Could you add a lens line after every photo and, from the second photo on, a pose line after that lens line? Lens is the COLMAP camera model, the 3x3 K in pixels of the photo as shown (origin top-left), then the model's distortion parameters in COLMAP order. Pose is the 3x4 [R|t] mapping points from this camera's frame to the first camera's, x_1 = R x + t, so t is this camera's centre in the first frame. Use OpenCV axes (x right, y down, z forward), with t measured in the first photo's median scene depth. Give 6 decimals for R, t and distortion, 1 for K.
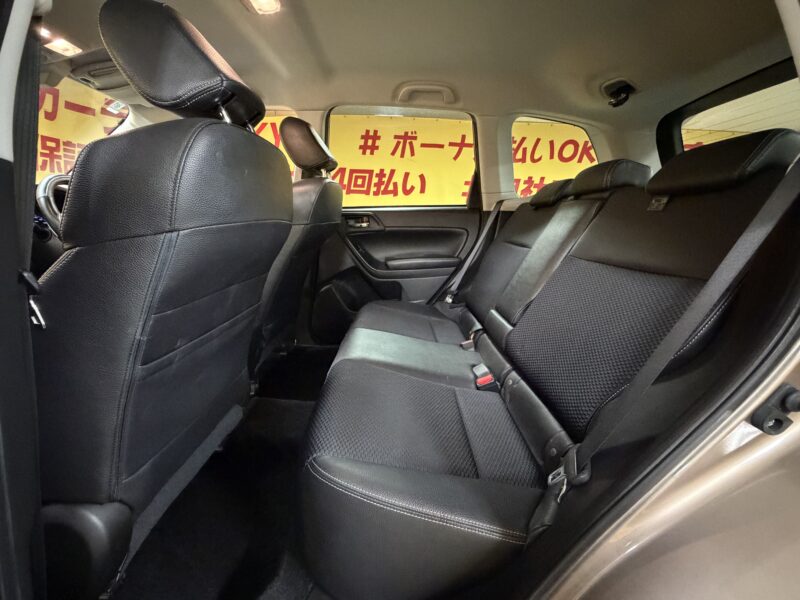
lens RADIAL K [[354.5, 0, 400.0], [0, 354.5, 300.0], [0, 0, 1]] dist [0.000095, -0.000402]
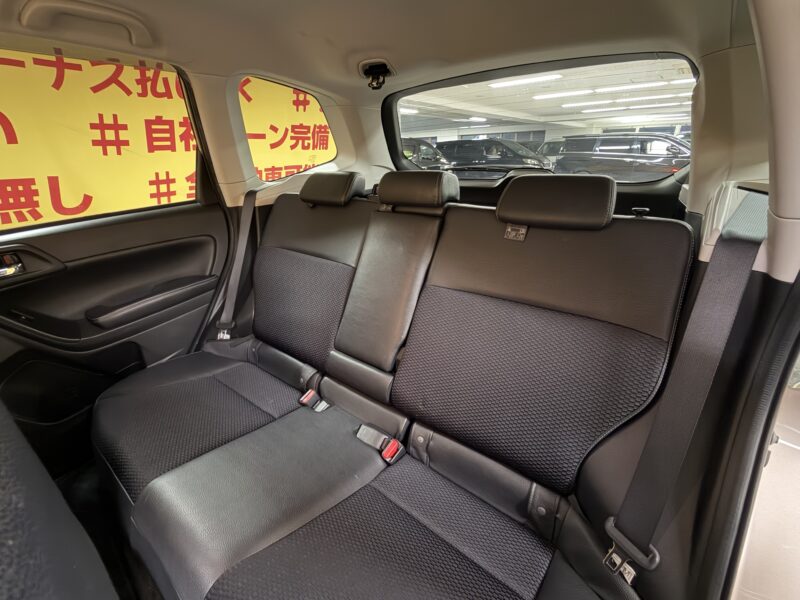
lens RADIAL K [[354.5, 0, 400.0], [0, 354.5, 300.0], [0, 0, 1]] dist [0.000095, -0.000402]
pose [[0.629009, -0.343287, 0.697497, -0.127500], [0.218390, 0.939118, 0.265259, -0.196756], [-0.746092, -0.014524, 0.665684, 0.250096]]
